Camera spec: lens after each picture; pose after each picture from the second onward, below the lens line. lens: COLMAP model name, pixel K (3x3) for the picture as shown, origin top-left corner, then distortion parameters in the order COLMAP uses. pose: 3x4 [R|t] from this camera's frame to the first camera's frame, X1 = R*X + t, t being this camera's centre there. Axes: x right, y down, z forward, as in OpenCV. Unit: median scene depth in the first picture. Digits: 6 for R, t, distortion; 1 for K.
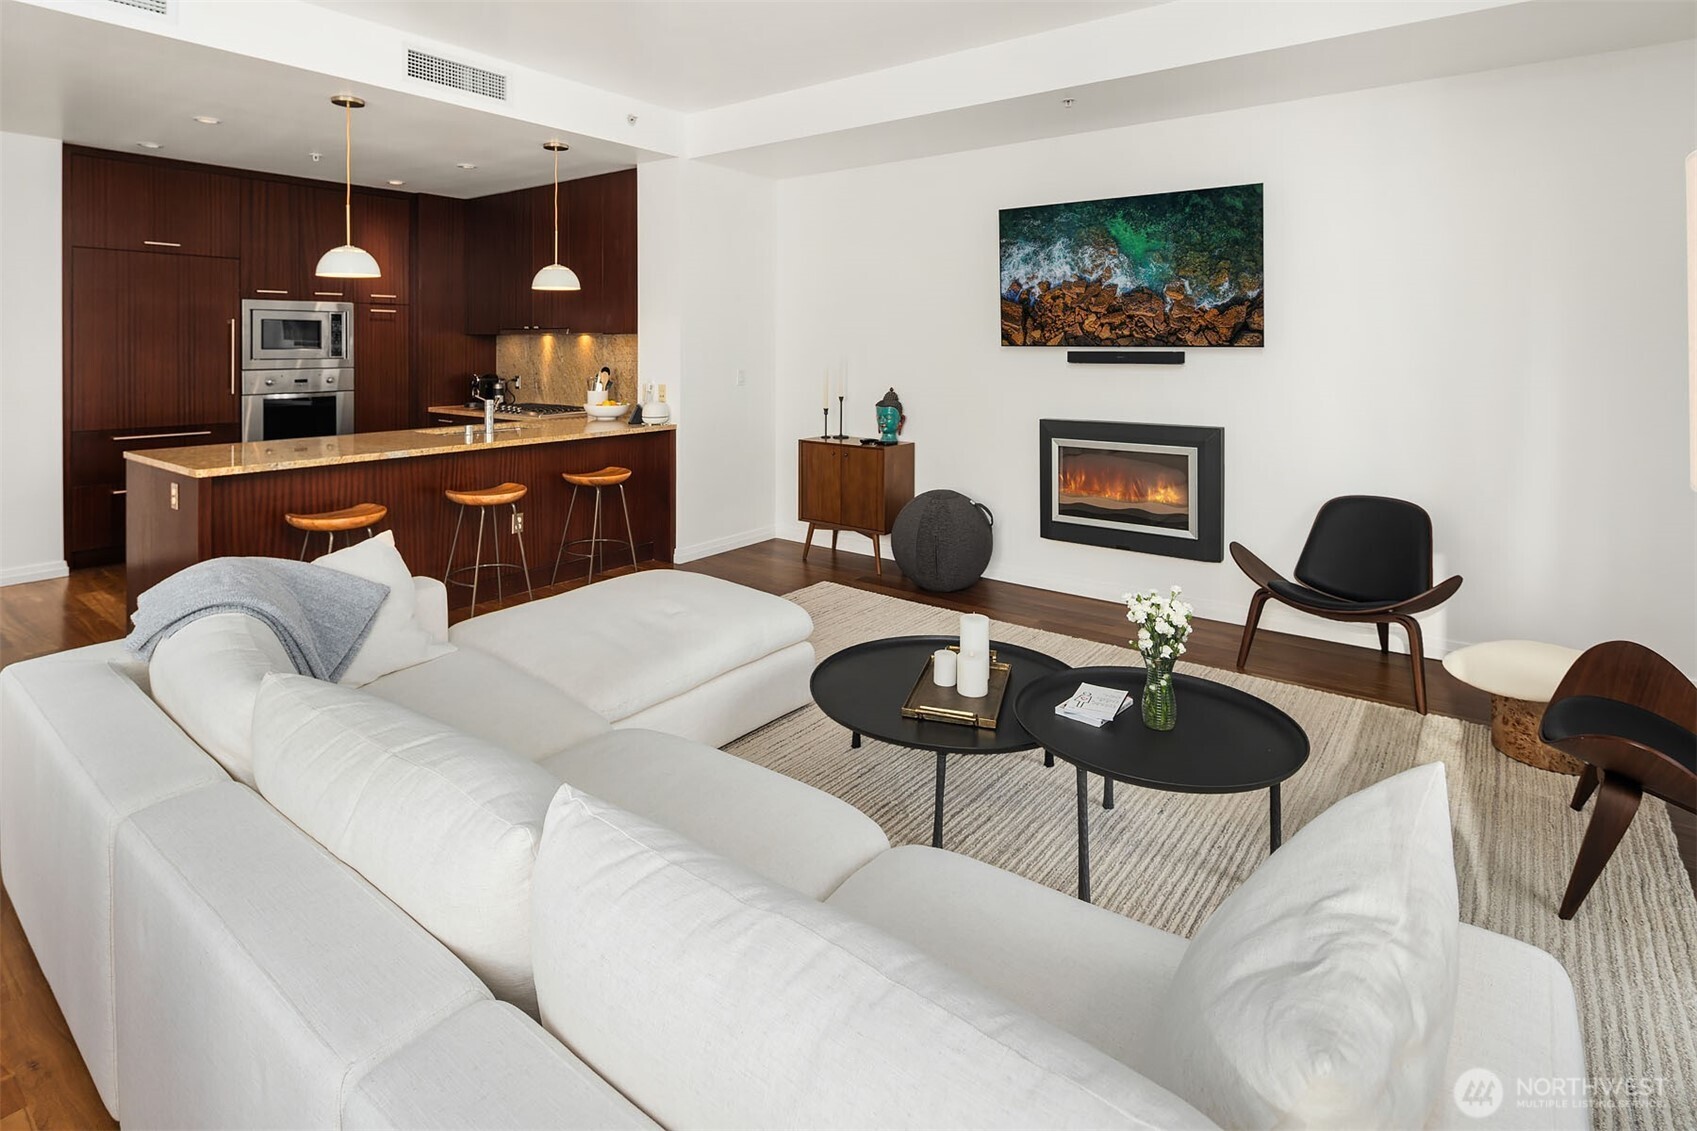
lens RADIAL K [[895.3, 0, 838.5], [0, 895.3, 357.6], [0, 0, 1]] dist [-0.000118, -0.000319]
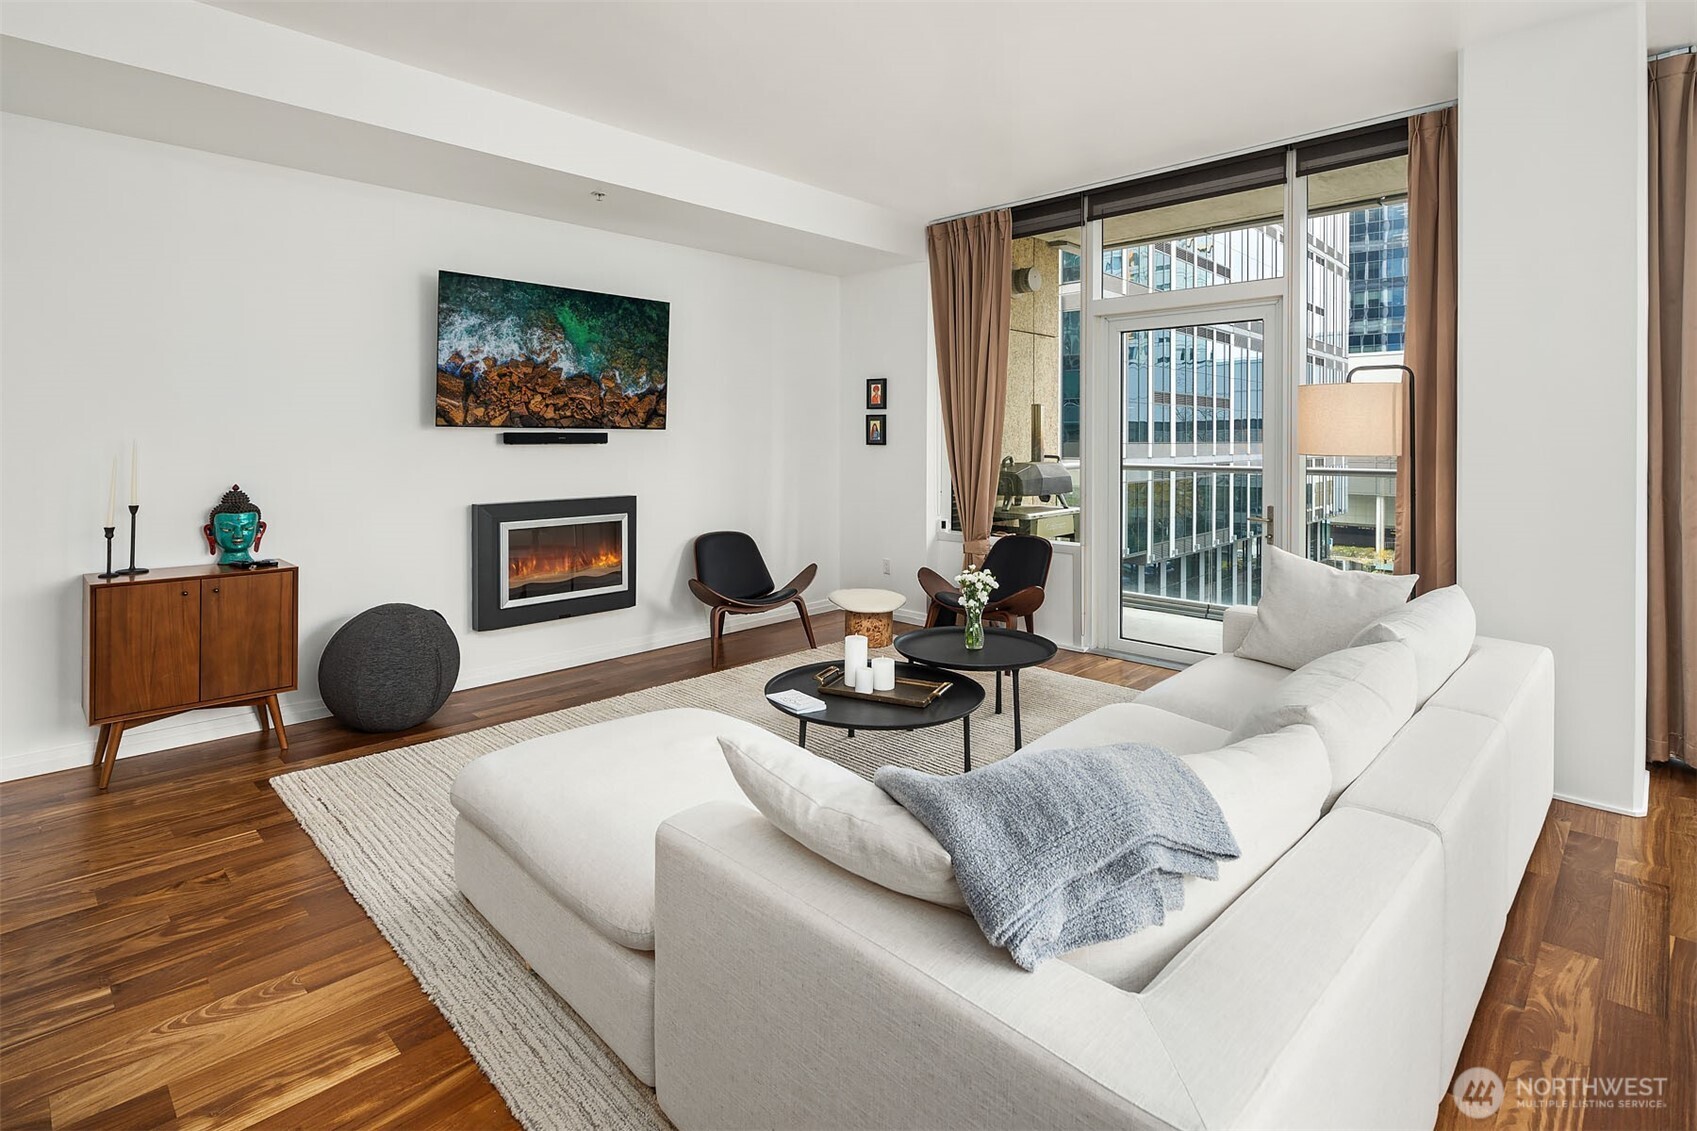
lens RADIAL K [[833.3, 0, 864.8], [0, 833.3, 431.7], [0, 0, 1]] dist [0.004972, -0.000129]
pose [[0.095606, 0.009009, 0.995378, -0.625312], [0.018698, 0.999766, -0.010845, 0.010736], [-0.995244, 0.019649, 0.095416, 0.536766]]
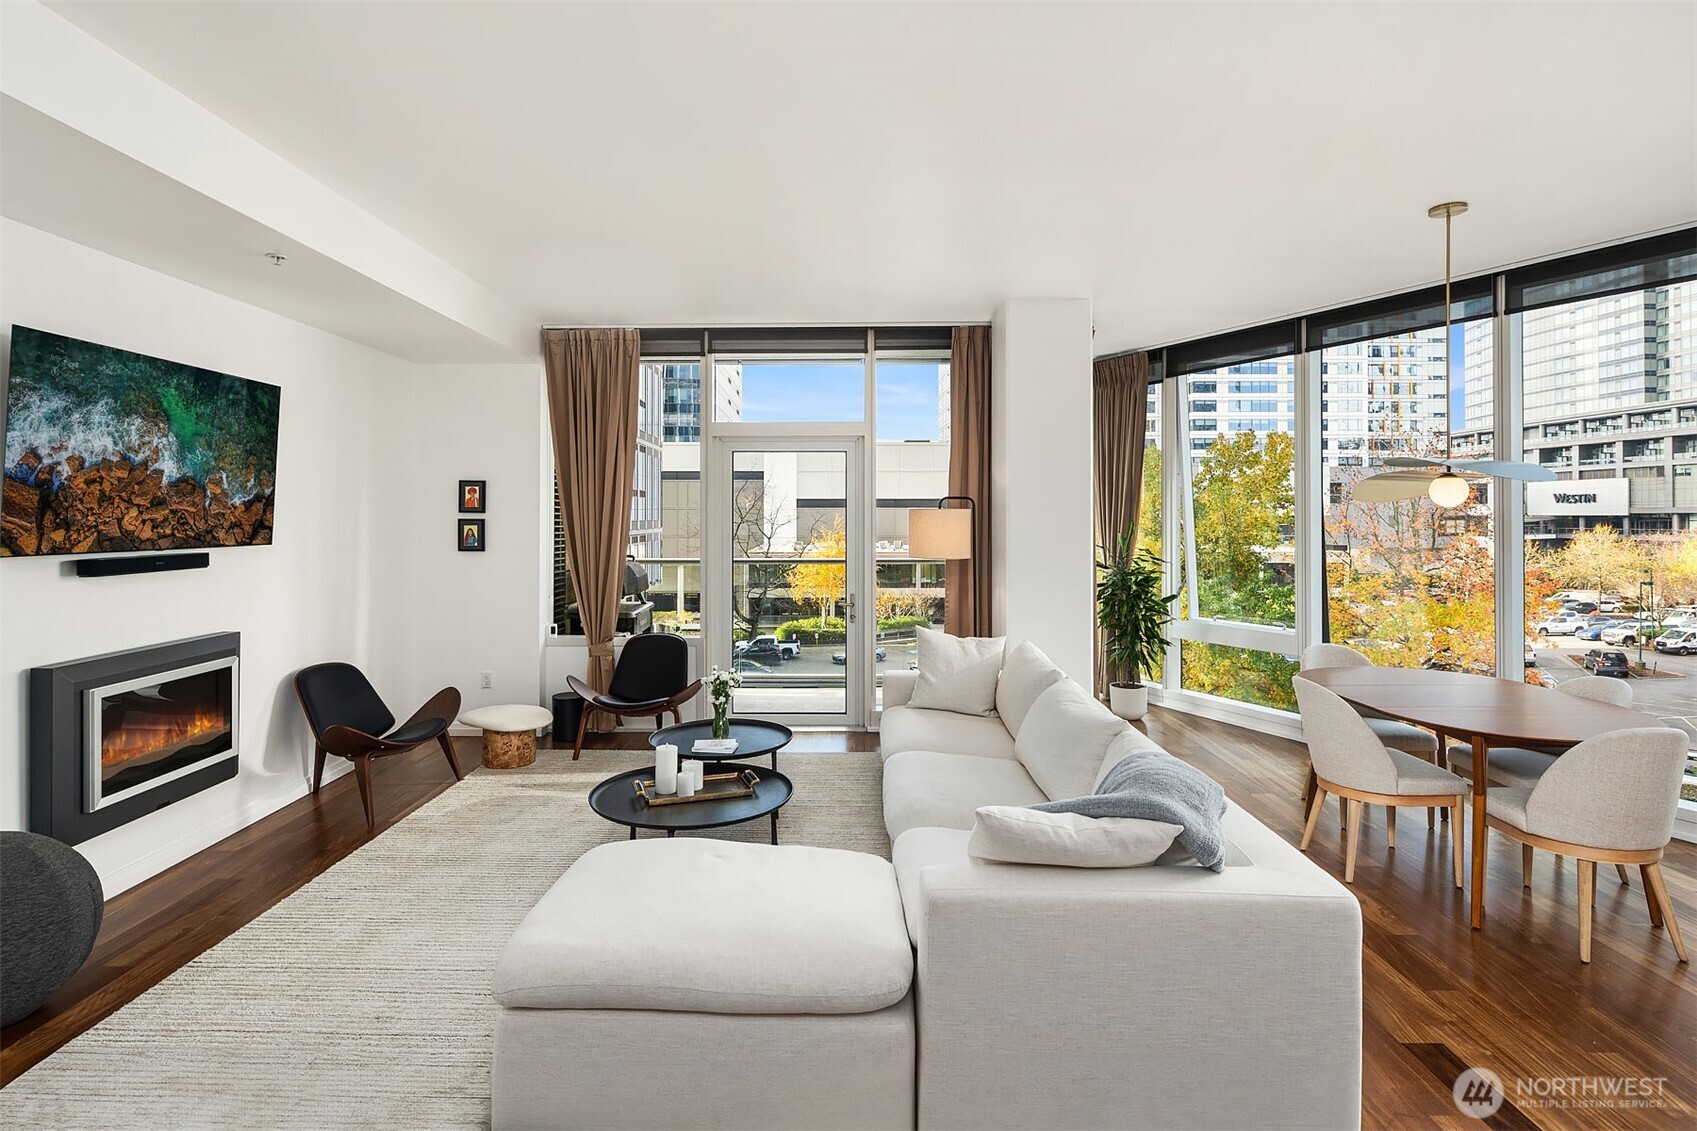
lens RADIAL K [[822.8, 0, 845.0], [0, 822.8, 502.7], [0, 0, 1]] dist [0.003011, 0.001070]
pose [[-0.610650, 0.011073, 0.791823, -0.614401], [0.014279, 0.999894, -0.002971, -0.041729], [-0.791772, 0.009493, -0.610744, 0.947153]]
